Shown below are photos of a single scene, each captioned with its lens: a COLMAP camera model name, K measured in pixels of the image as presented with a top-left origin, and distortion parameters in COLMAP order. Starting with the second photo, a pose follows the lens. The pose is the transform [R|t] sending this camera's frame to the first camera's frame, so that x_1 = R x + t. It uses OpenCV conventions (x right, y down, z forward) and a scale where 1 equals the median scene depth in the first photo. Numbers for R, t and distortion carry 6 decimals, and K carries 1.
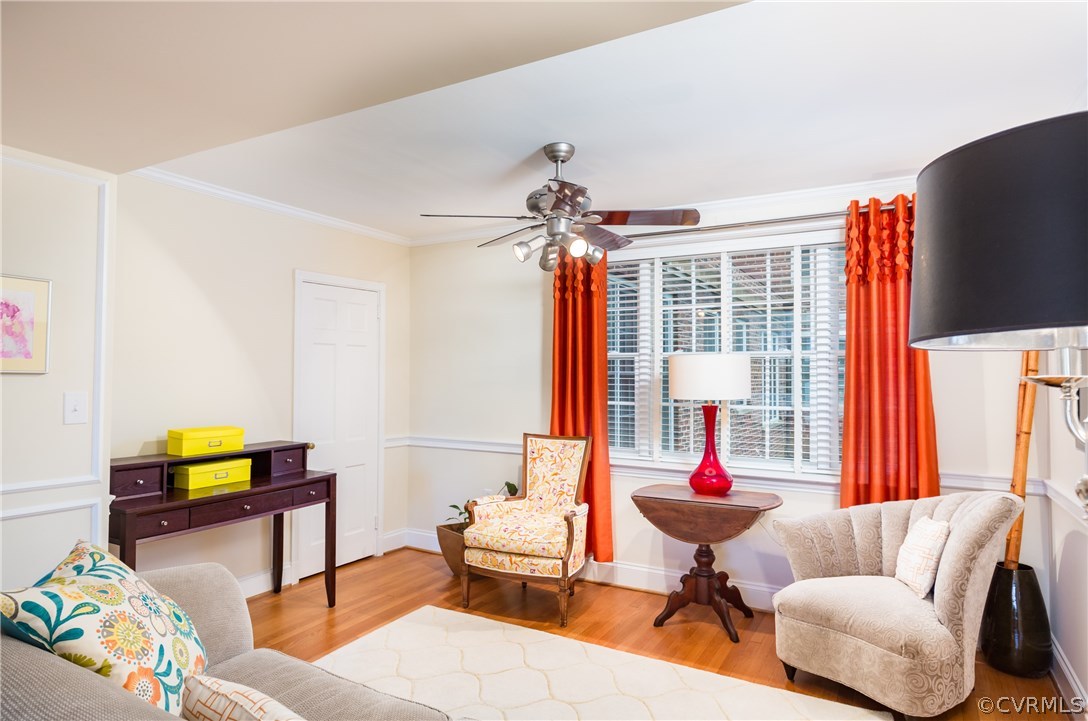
lens RADIAL K [[628.4, 0, 544.0], [0, 628.4, 360.5], [0, 0, 1]] dist [0.001559, 0.000377]
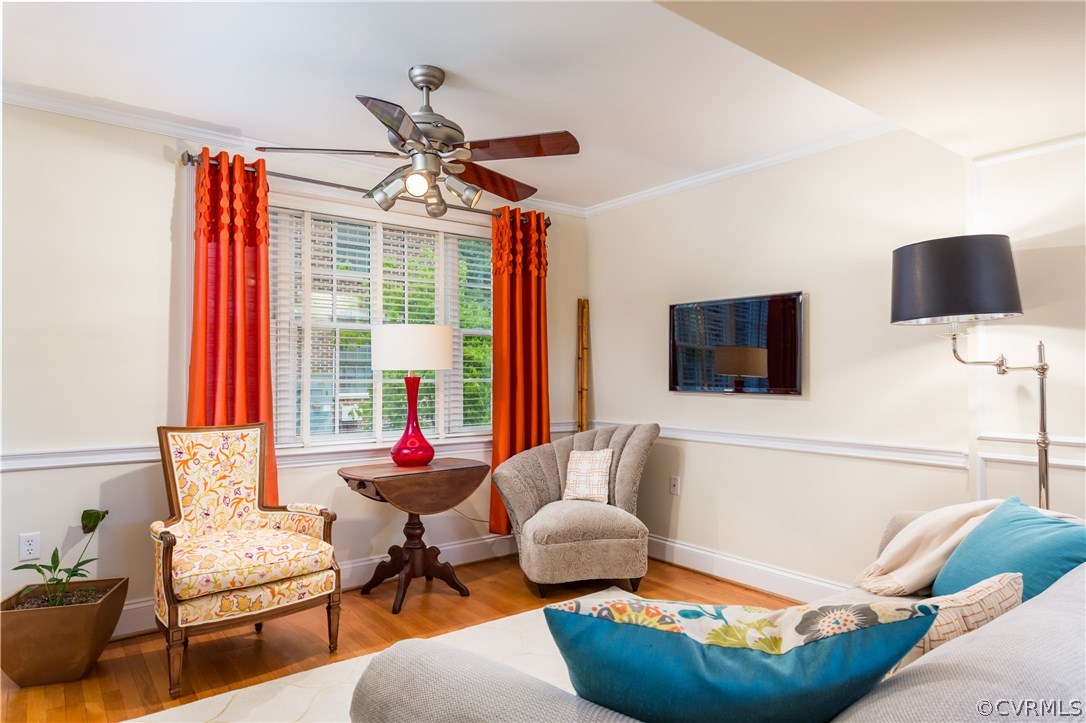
lens RADIAL K [[655.5, 0, 543.0], [0, 655.5, 361.5], [0, 0, 1]] dist [-0.002288, 0.000226]
pose [[0.403410, 0.013824, 0.914915, -0.592488], [-0.012618, 0.999875, -0.009544, 0.055089], [-0.914932, -0.007694, 0.403534, 0.399606]]
